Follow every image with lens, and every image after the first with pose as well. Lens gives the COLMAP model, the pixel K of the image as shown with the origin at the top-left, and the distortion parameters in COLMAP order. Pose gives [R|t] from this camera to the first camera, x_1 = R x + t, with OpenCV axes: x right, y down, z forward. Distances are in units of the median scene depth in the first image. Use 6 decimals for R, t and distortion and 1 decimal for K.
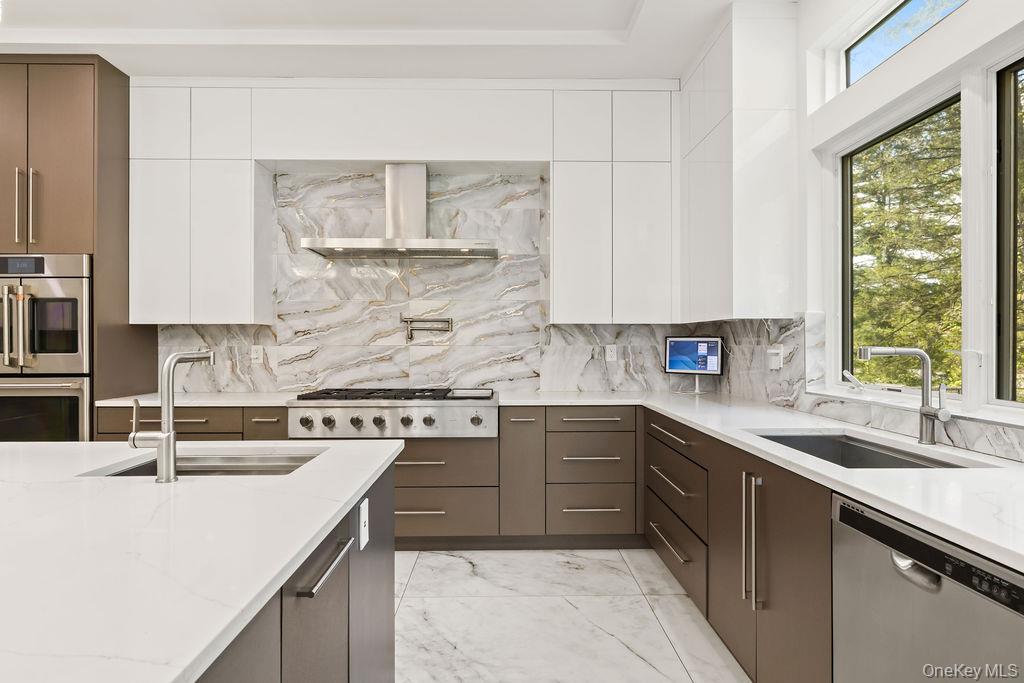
lens RADIAL K [[604.0, 0, 512.0], [0, 604.0, 341.5], [0, 0, 1]] dist [0.001544, 0.000066]
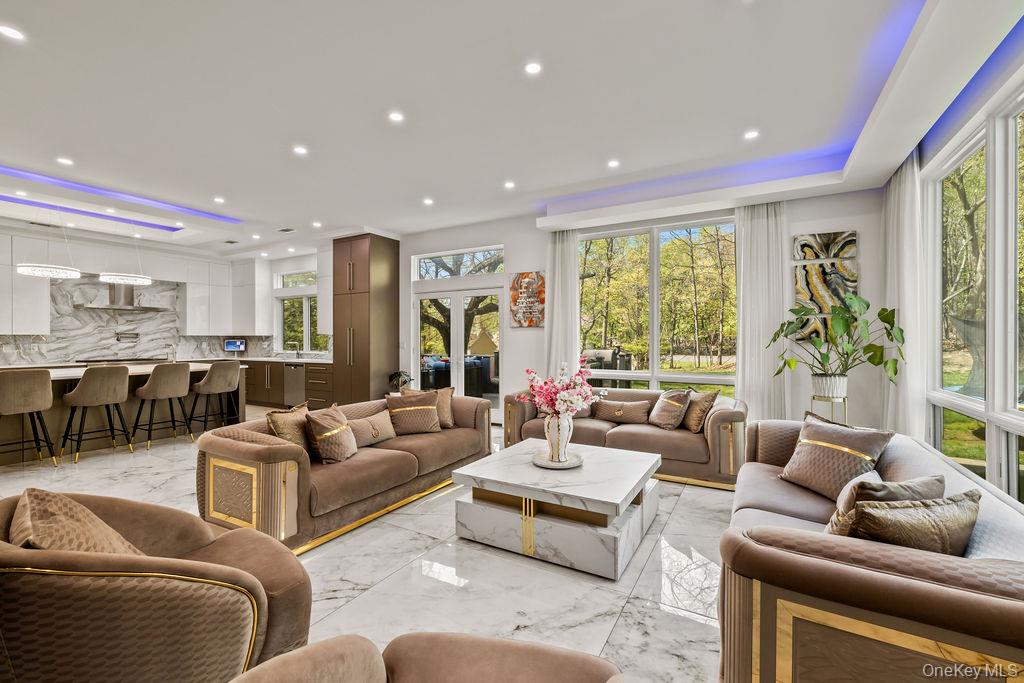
lens RADIAL K [[429.5, 0, 512.3], [0, 429.5, 338.5], [0, 0, 1]] dist [0.001541, 0.000067]
pose [[0.513596, -0.000018, 0.858032, -0.898230], [0.000423, 1.000000, -0.000232, -0.011887], [-0.858032, 0.000482, 0.513596, -1.442393]]
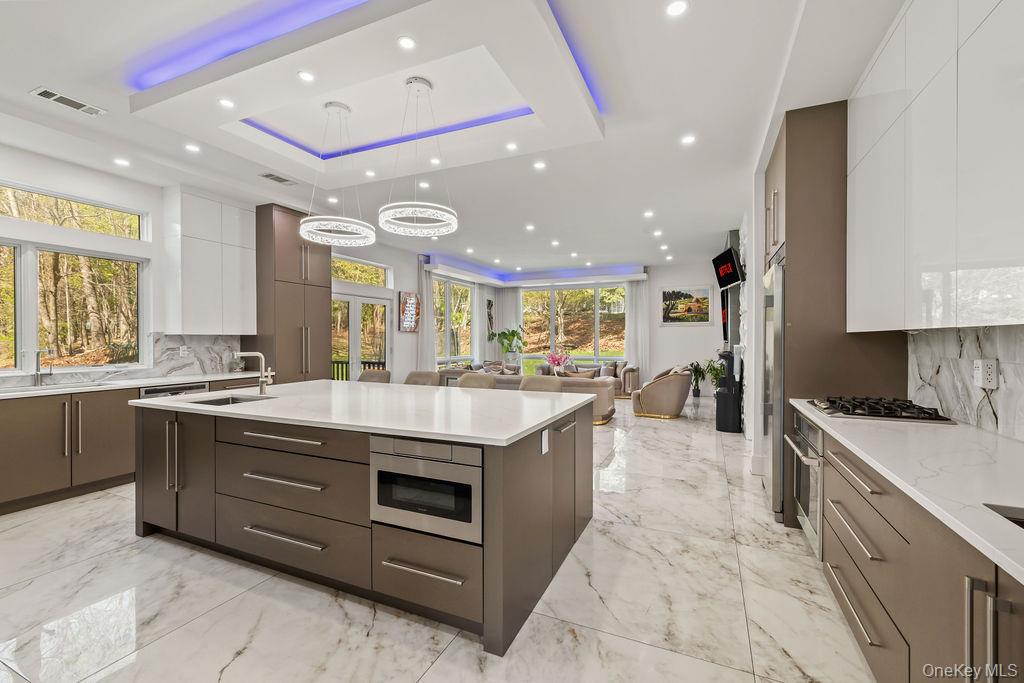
lens RADIAL K [[429.5, 0, 512.0], [0, 429.5, 341.5], [0, 0, 1]] dist [0.001167, 0.000231]
pose [[-0.902674, -0.002564, 0.430317, -0.948966], [0.000703, 0.999972, 0.007432, -0.018193], [-0.430324, 0.007011, -0.902647, 0.878038]]
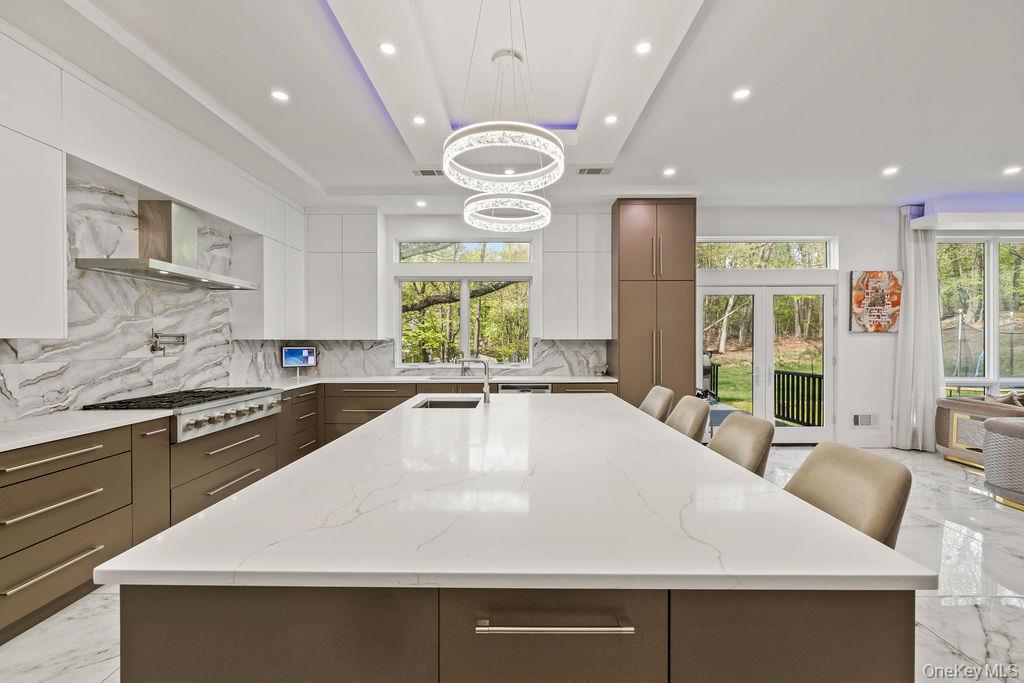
lens RADIAL K [[429.5, 0, 512.0], [0, 429.5, 341.5], [0, 0, 1]] dist [0.001167, 0.000231]
pose [[0.027667, -0.000818, 0.999617, -0.958150], [-0.000032, 1.000000, 0.000819, -0.023529], [-0.999617, -0.000055, 0.027667, 0.305298]]
